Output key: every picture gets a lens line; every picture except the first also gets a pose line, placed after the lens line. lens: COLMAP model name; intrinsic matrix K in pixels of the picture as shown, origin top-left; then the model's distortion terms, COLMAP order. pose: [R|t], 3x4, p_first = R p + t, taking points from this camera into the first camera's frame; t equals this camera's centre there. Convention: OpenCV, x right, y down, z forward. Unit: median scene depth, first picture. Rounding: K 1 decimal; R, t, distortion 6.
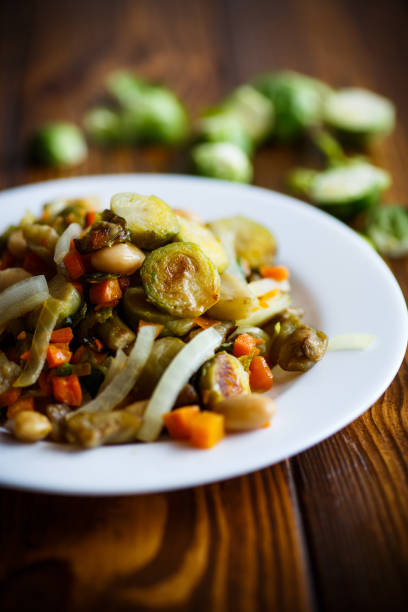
lens RADIAL K [[1800.9, 0, 204.0], [0, 1800.9, 306.0], [0, 0, 1]] dist [0.054571, -0.565813]
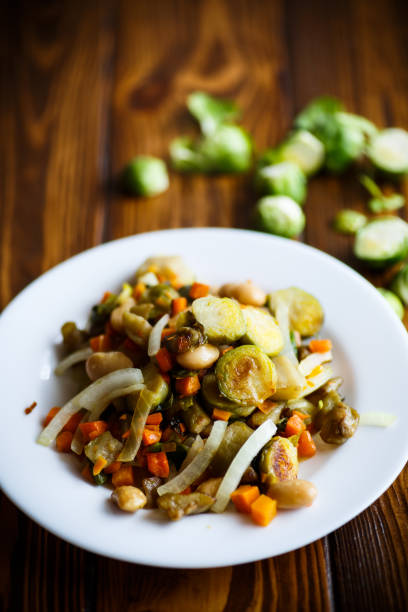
lens RADIAL K [[1800.9, 0, 204.0], [0, 1800.9, 306.0], [0, 0, 1]] dist [0.054571, -0.565813]
pose [[0.999356, 0.023412, -0.027181, -0.009365], [-0.016290, 0.971221, 0.237623, -0.372580], [0.031962, -0.237027, 0.970977, -0.241658]]
